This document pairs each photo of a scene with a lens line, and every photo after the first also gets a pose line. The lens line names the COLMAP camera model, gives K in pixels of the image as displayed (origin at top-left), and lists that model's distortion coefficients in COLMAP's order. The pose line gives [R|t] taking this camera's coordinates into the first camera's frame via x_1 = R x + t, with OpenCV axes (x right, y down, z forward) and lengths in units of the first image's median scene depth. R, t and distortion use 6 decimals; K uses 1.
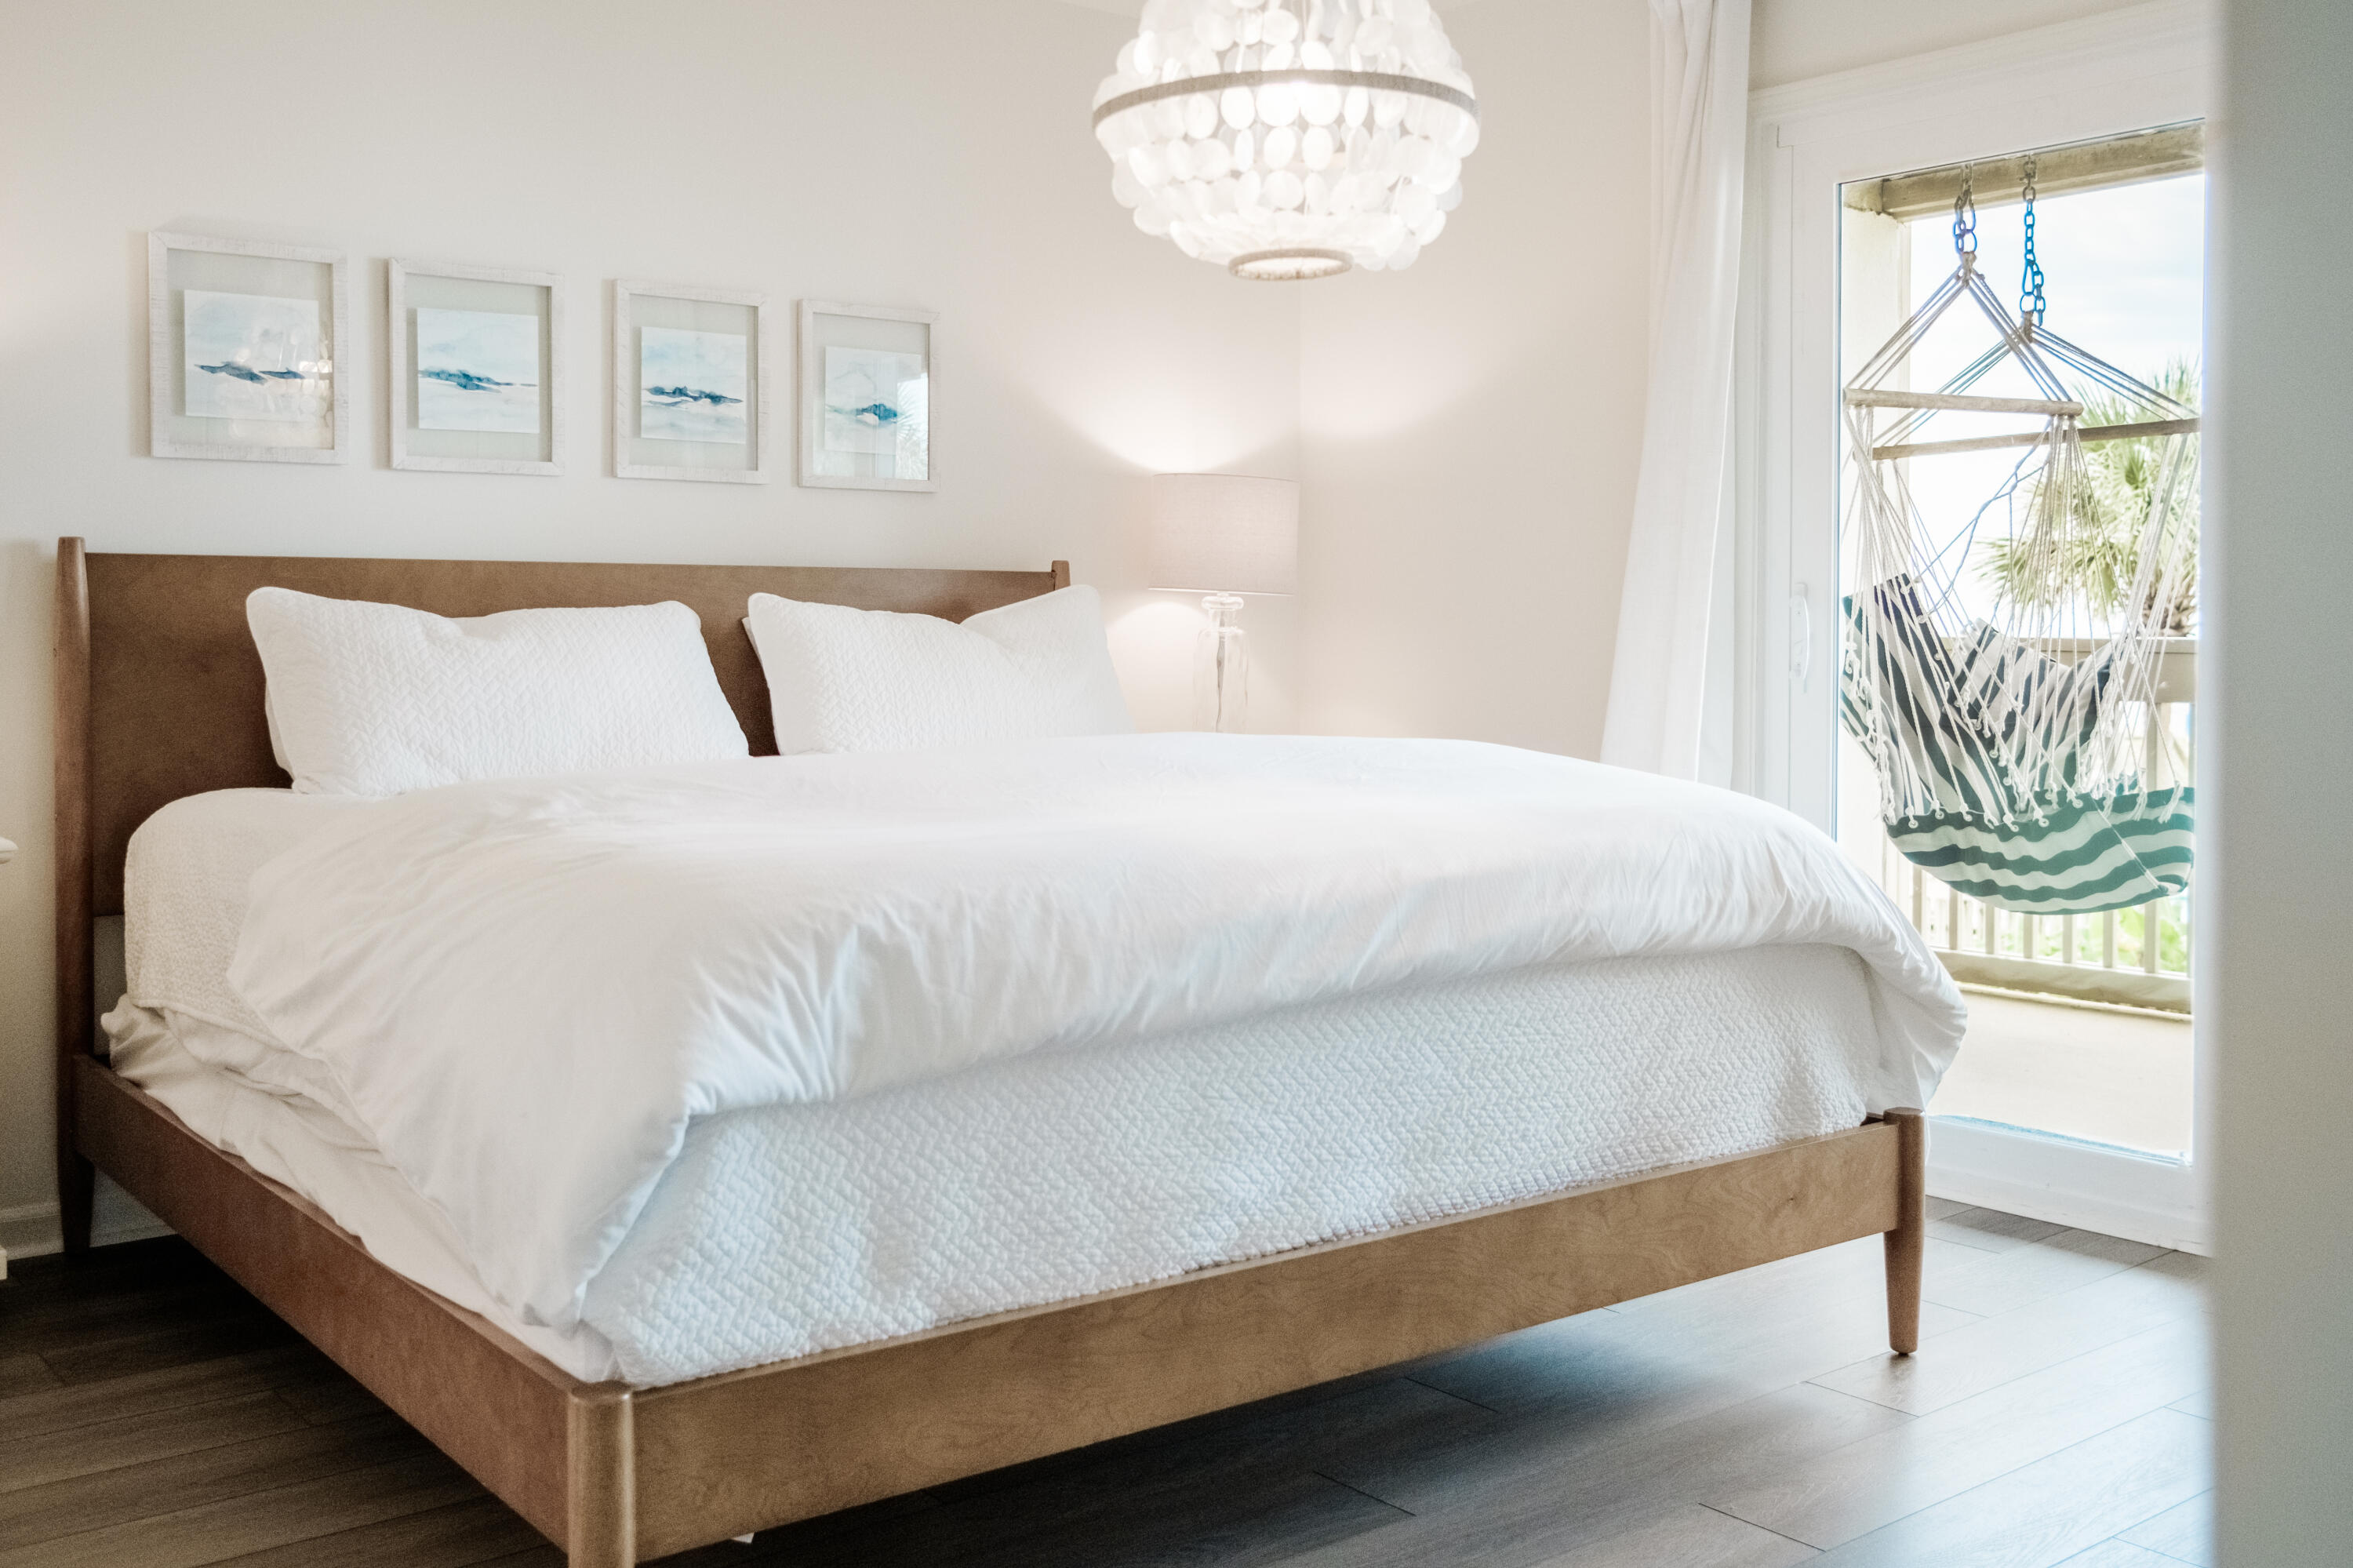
lens RADIAL K [[2074.9, 0, 1239.7], [0, 2074.9, 645.9], [0, 0, 1]] dist [-0.019542, 0.020823]
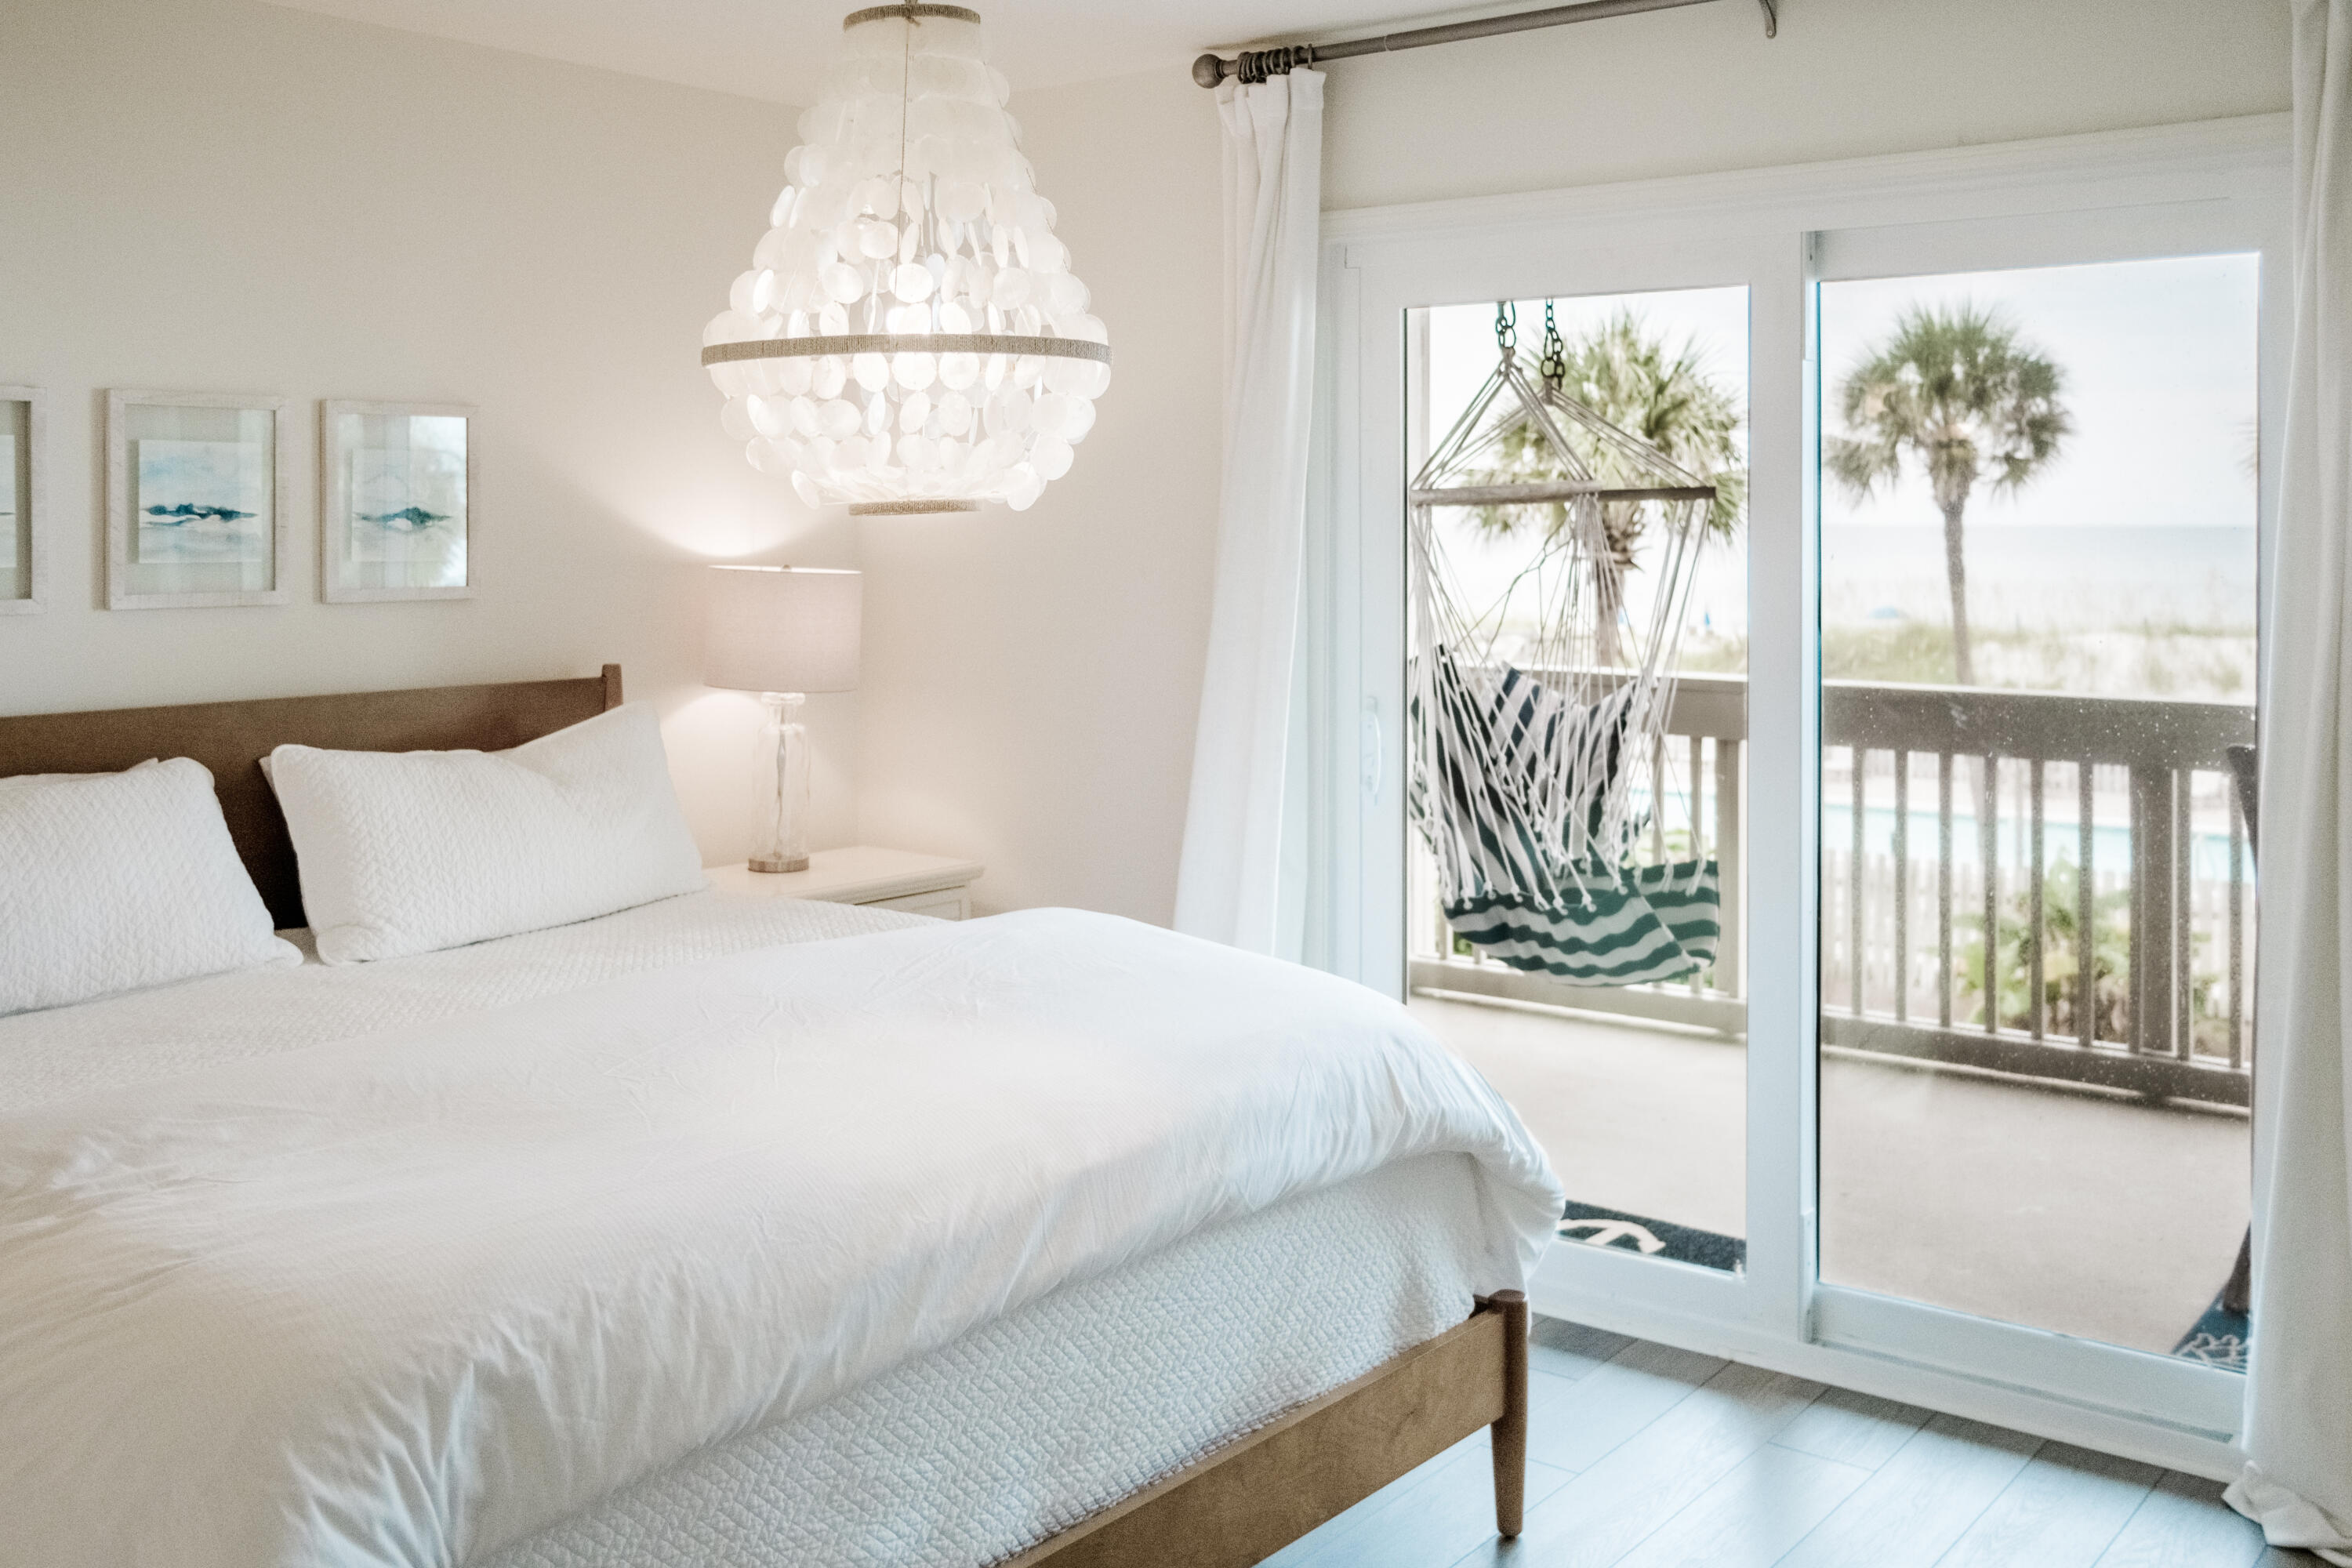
lens RADIAL K [[2074.0, 0, 1239.2], [0, 2074.0, 645.9], [0, 0, 1]] dist [-0.019542, 0.020823]
pose [[0.975825, -0.002681, 0.218535, -0.036217], [0.005247, 0.999924, -0.011161, -0.102562], [-0.218488, 0.012038, 0.975765, 0.037527]]
